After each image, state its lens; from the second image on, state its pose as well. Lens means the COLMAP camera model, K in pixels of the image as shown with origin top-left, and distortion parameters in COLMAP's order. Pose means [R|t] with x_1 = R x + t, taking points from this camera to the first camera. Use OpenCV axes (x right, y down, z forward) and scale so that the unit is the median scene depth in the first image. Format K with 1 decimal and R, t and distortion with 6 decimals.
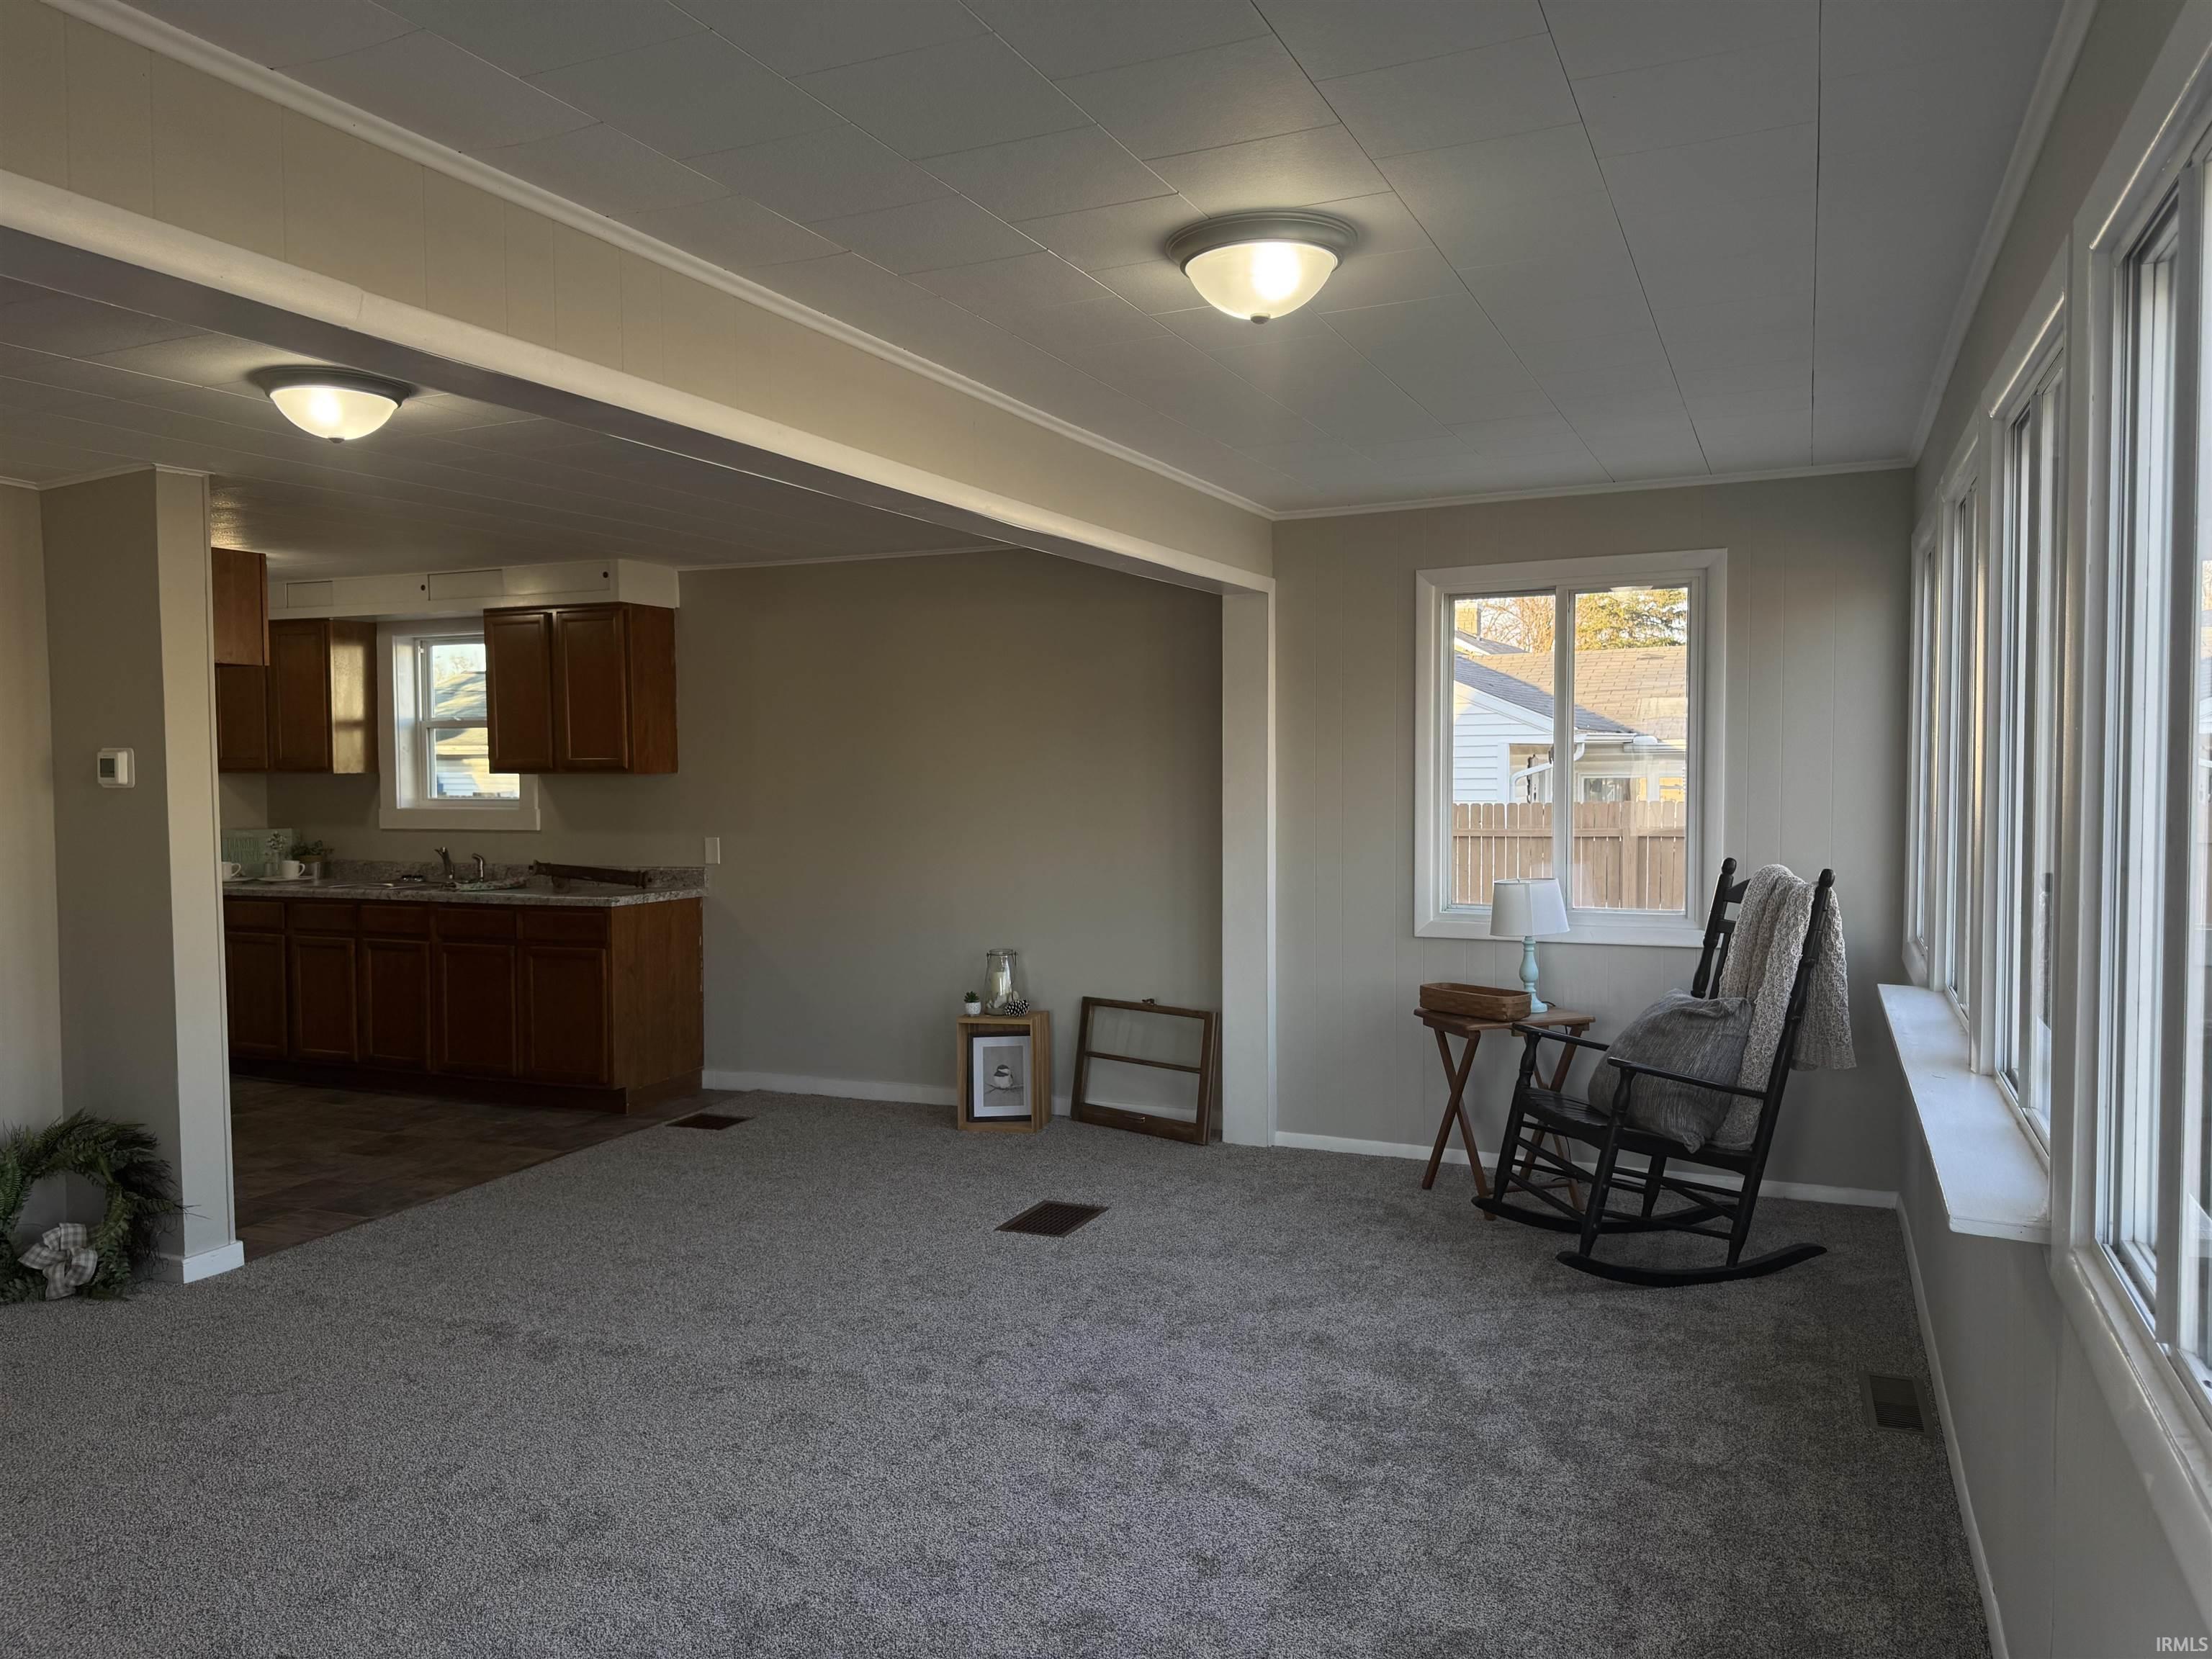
lens RADIAL K [[1573.5, 0, 1115.9], [0, 1573.5, 827.5], [0, 0, 1]] dist [0.038682, -0.011553]
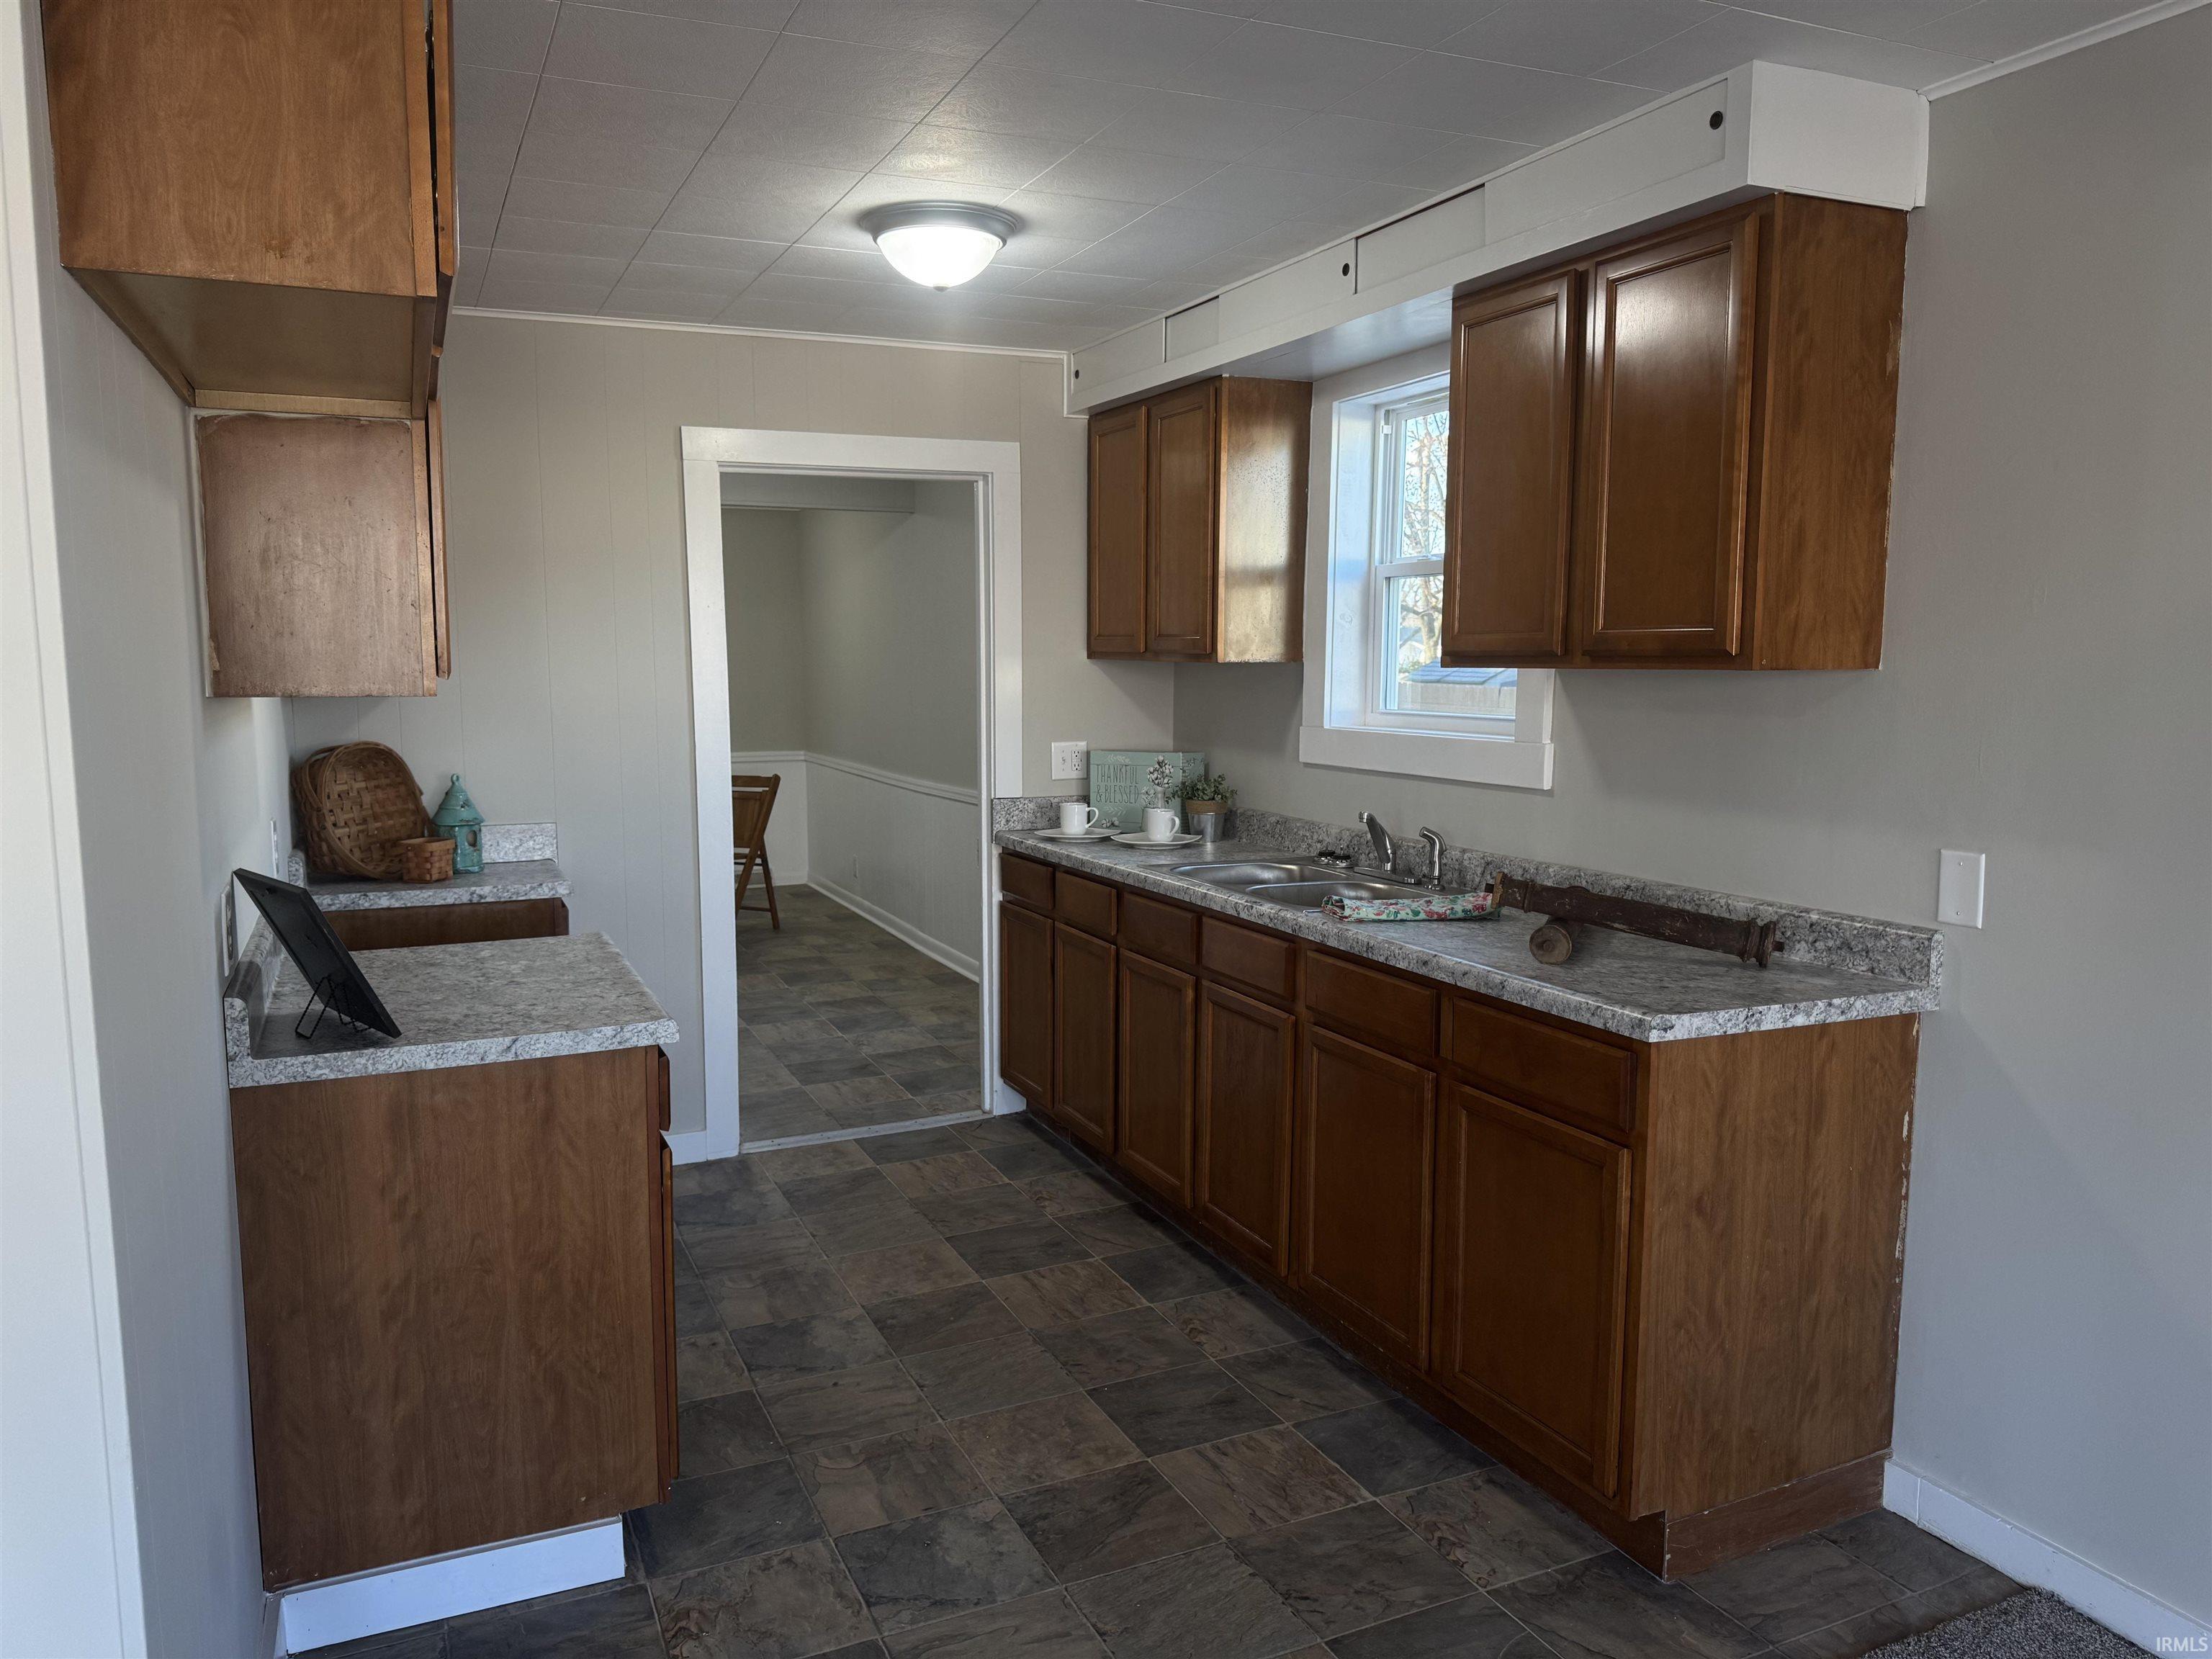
lens RADIAL K [[1573.5, 0, 1120.1], [0, 1573.5, 838.0], [0, 0, 1]] dist [0.038682, -0.011553]
pose [[0.760385, 0.086701, -0.643660, -0.158380], [-0.040907, 0.995475, 0.085765, -0.018650], [0.648183, -0.038884, 0.760491, 0.560257]]
